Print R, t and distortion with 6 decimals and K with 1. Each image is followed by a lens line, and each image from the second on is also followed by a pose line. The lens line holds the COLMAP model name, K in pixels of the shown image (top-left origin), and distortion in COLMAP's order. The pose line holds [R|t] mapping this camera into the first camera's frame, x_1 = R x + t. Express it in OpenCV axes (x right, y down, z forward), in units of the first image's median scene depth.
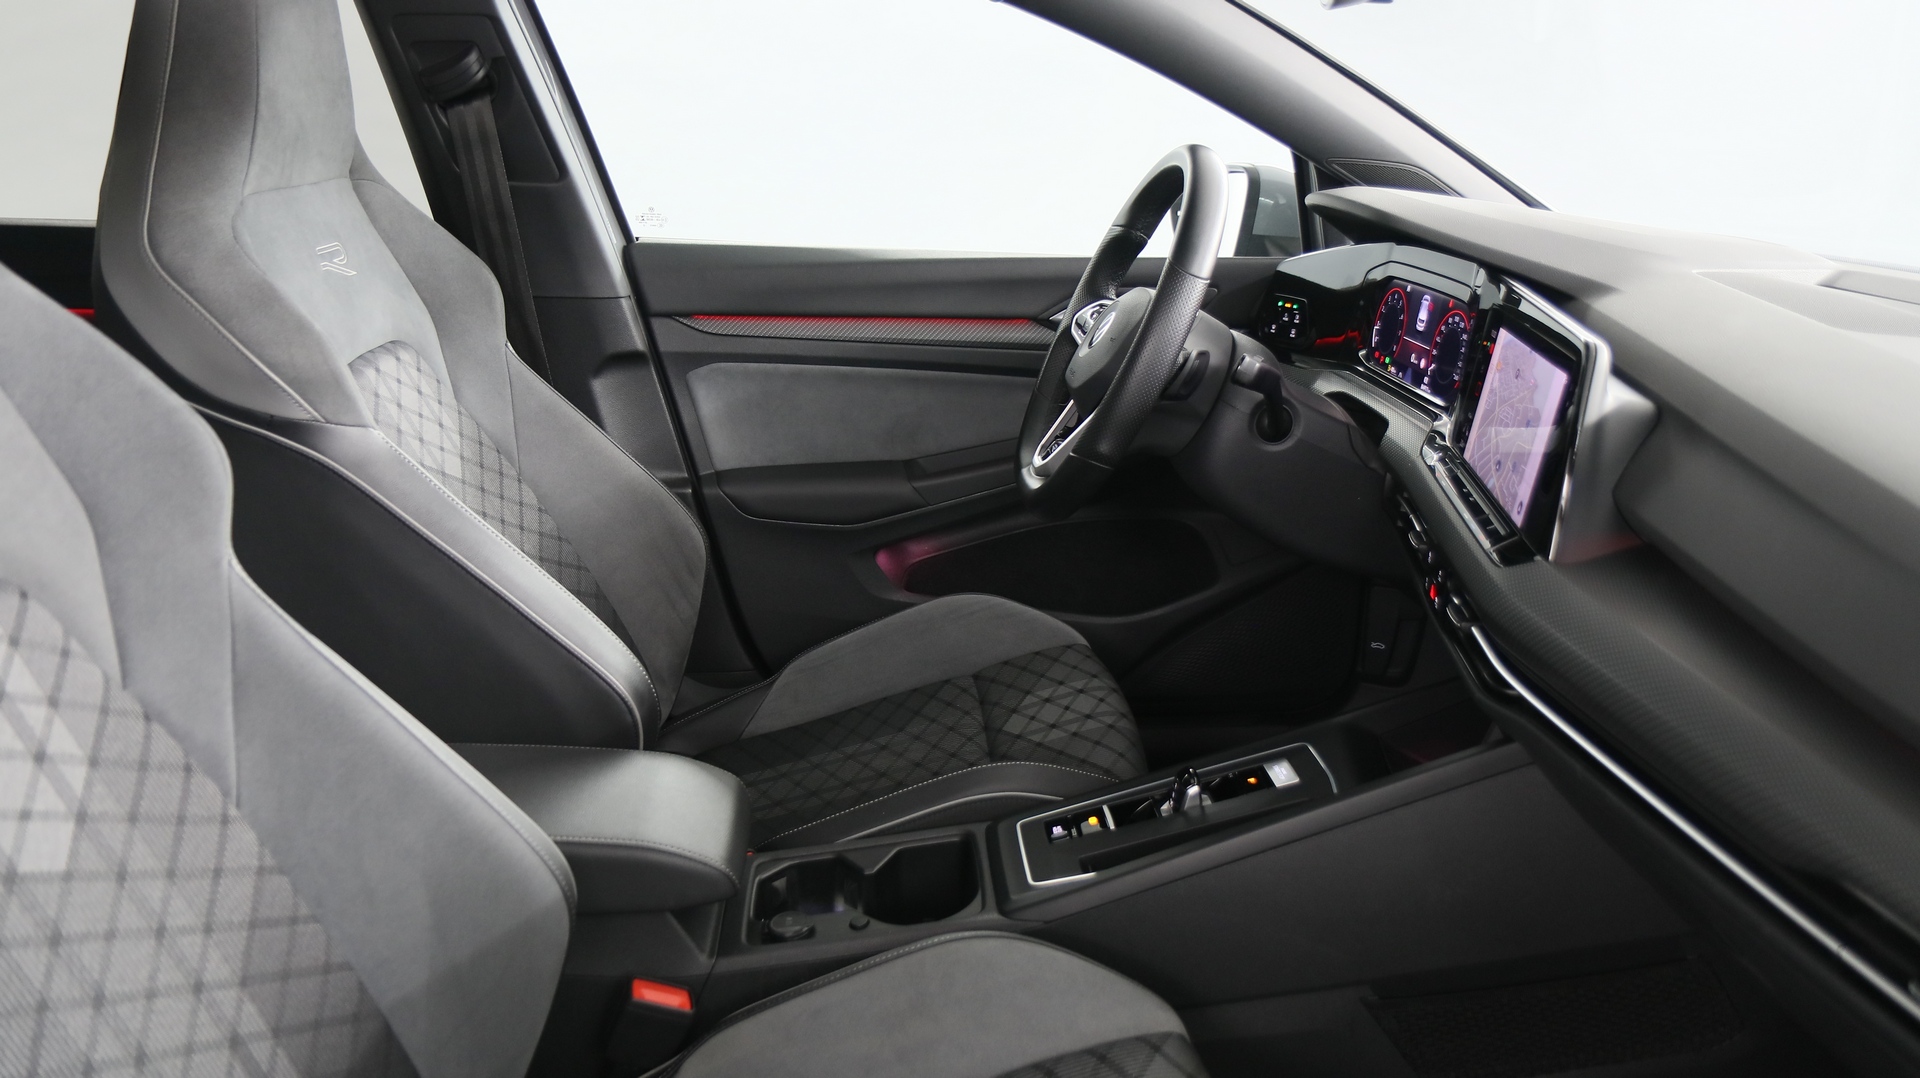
lens RADIAL K [[1442.2, 0, 958.4], [0, 1442.2, 540.8], [0, 0, 1]] dist [-0.019927, -0.002069]
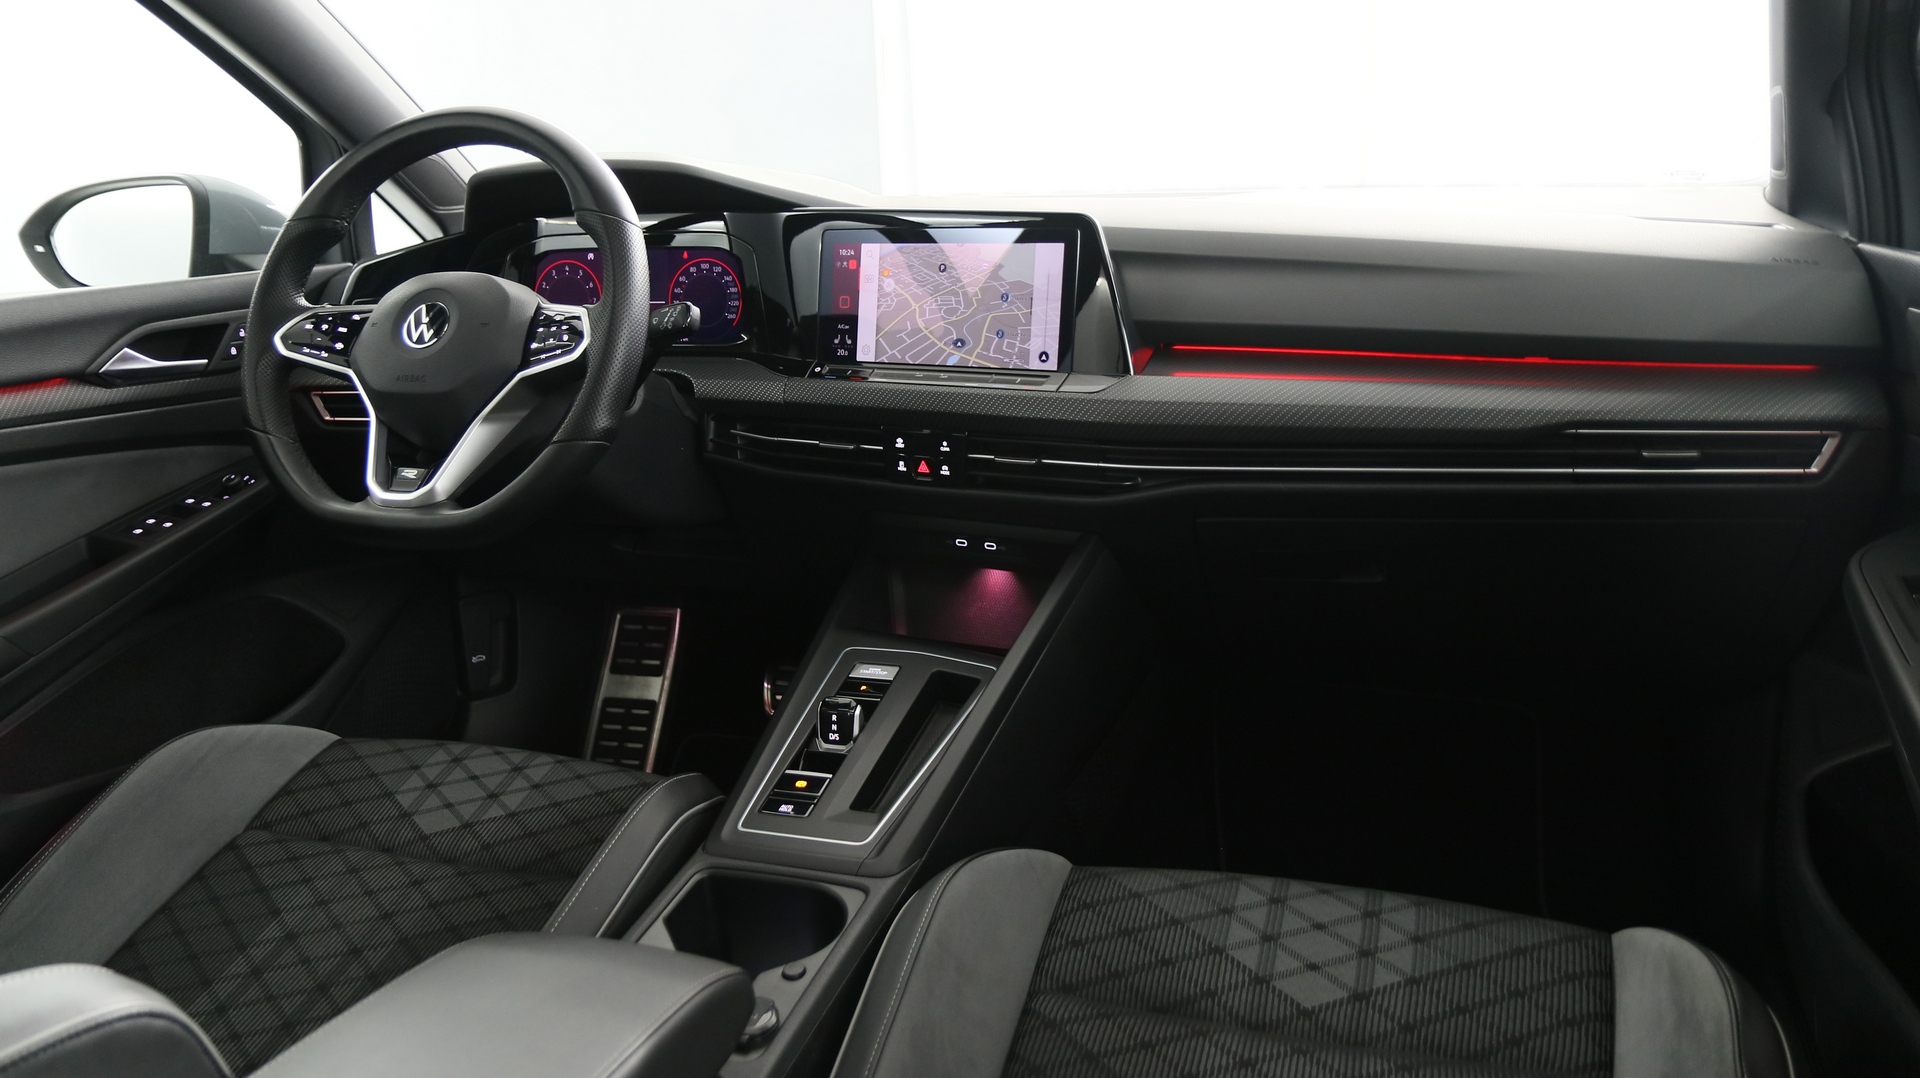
lens RADIAL K [[1442.2, 0, 954.9], [0, 1442.2, 546.5], [0, 0, 1]] dist [-0.019927, -0.002069]
pose [[0.388770, -0.255432, 0.885219, -0.562935], [0.303497, 0.942680, 0.138723, -0.046450], [-0.869912, 0.214730, 0.444008, 0.382947]]
